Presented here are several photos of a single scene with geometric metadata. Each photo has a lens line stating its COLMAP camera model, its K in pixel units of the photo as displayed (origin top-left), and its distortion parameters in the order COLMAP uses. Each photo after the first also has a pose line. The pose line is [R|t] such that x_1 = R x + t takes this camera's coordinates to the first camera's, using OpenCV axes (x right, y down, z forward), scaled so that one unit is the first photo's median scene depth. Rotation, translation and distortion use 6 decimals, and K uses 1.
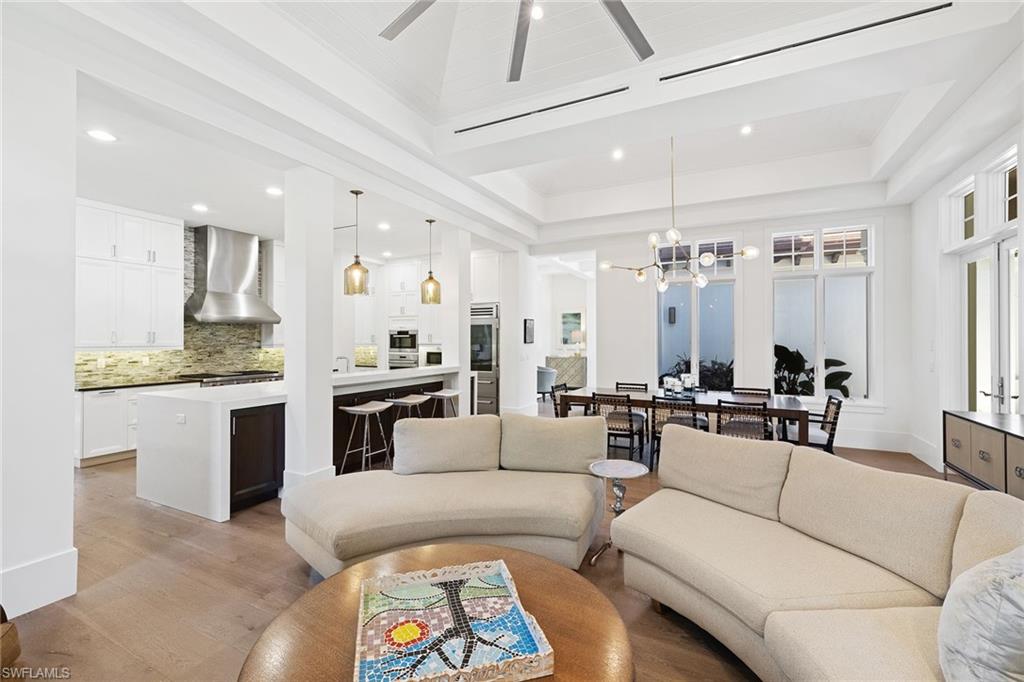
lens RADIAL K [[437.4, 0, 506.8], [0, 437.4, 339.8], [0, 0, 1]] dist [-0.010301, -0.000408]
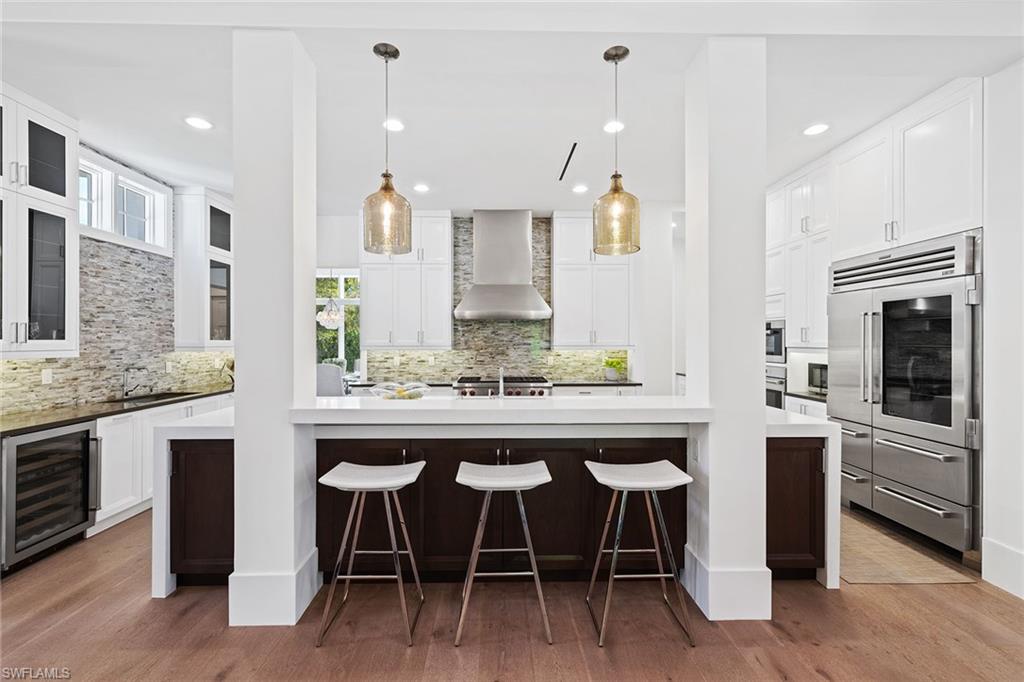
lens RADIAL K [[437.4, 0, 506.8], [0, 437.4, 339.8], [0, 0, 1]] dist [-0.010301, -0.000408]
pose [[0.474244, -0.002007, -0.880391, 0.121285], [-0.000432, 0.999997, -0.002512, 0.003159], [0.880393, 0.001572, 0.474242, 0.600163]]
